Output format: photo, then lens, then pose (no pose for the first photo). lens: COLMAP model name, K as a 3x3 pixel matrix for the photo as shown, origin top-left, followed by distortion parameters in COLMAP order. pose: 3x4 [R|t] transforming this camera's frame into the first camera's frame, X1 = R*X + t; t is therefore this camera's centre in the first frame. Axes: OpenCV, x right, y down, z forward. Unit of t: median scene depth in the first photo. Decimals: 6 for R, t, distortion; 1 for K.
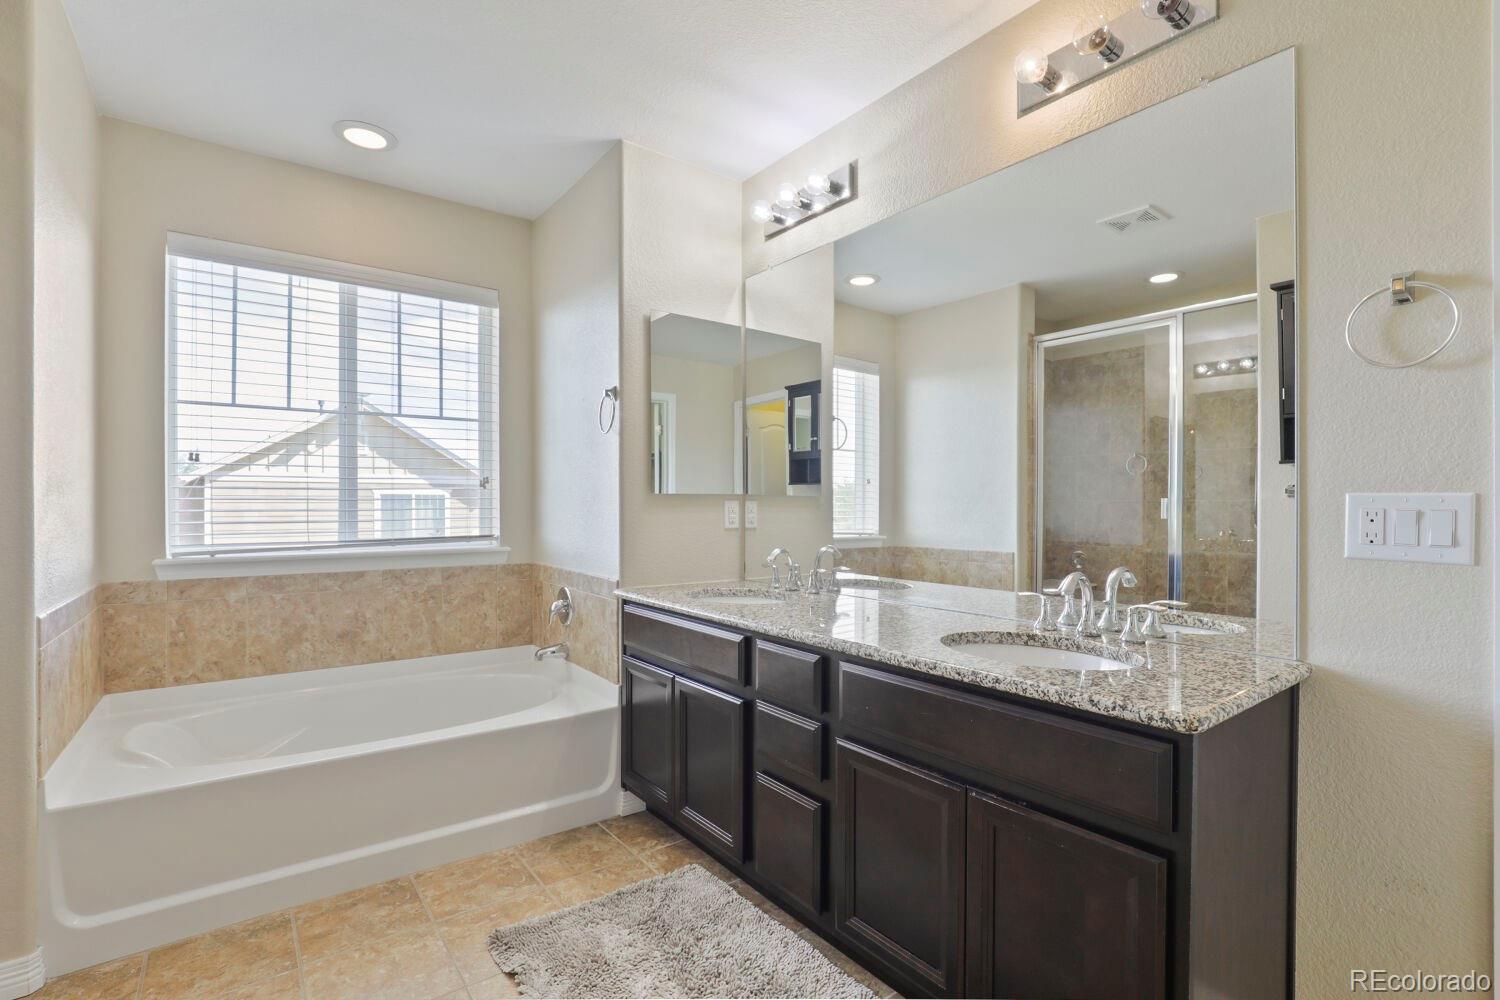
lens RADIAL K [[693.1, 0, 753.9], [0, 693.1, 513.3], [0, 0, 1]] dist [0.000900, 0.000214]
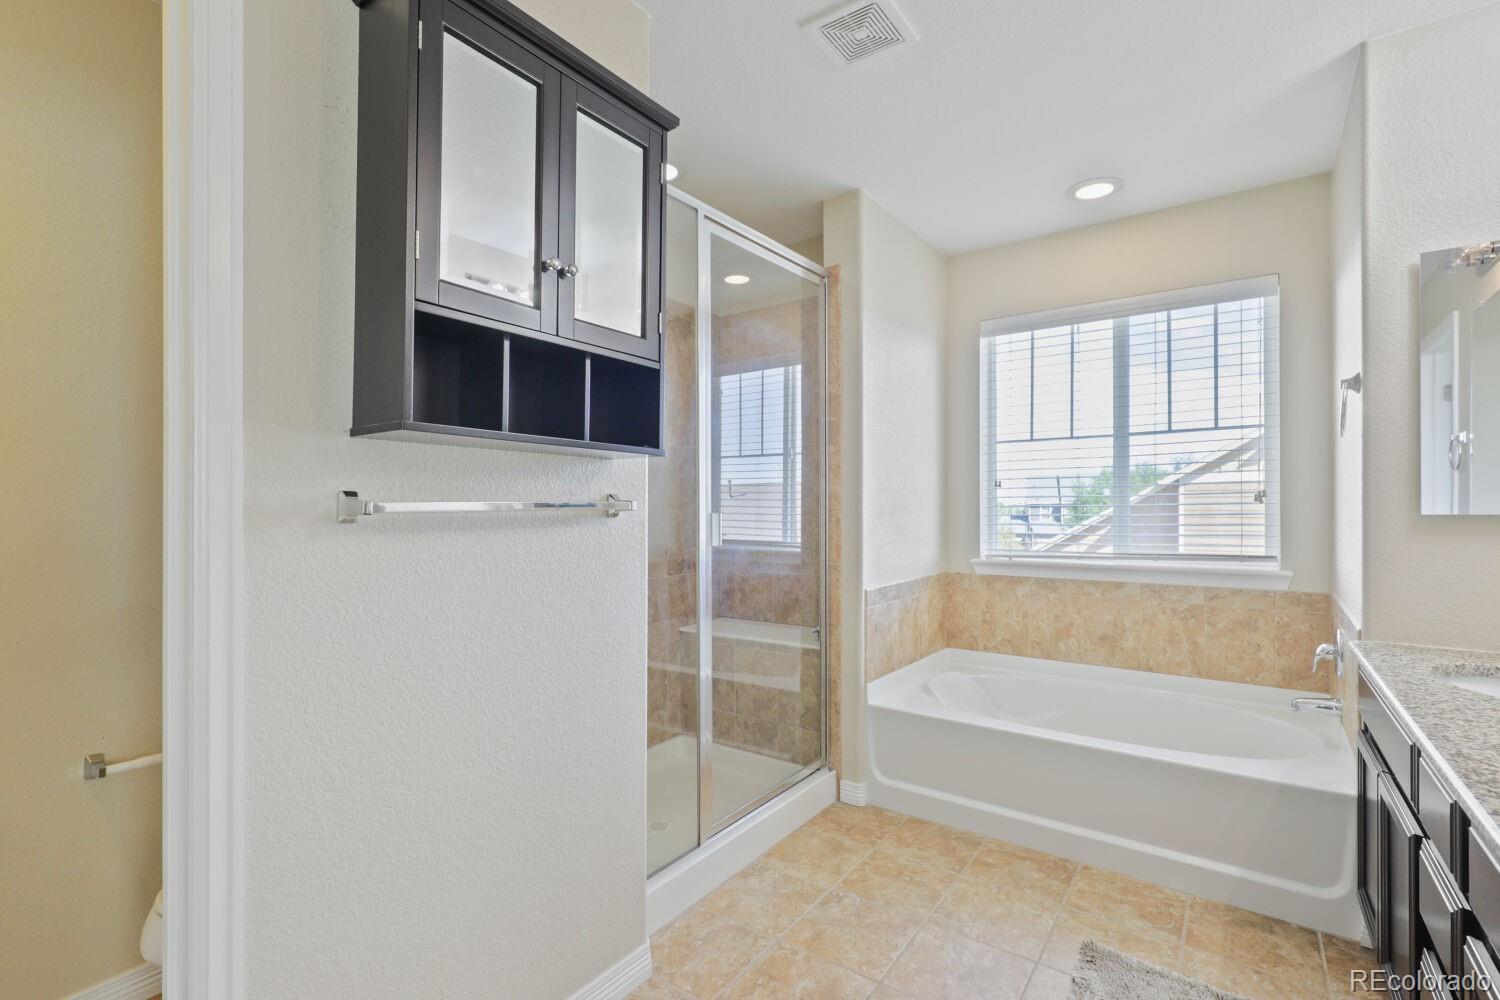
lens RADIAL K [[693.1, 0, 753.9], [0, 693.1, 513.3], [0, 0, 1]] dist [0.000900, 0.000214]
pose [[0.298064, 0.005428, -0.954531, 0.324834], [-0.007822, 0.999964, 0.003244, -0.025090], [0.954514, 0.006500, 0.298095, 0.147120]]
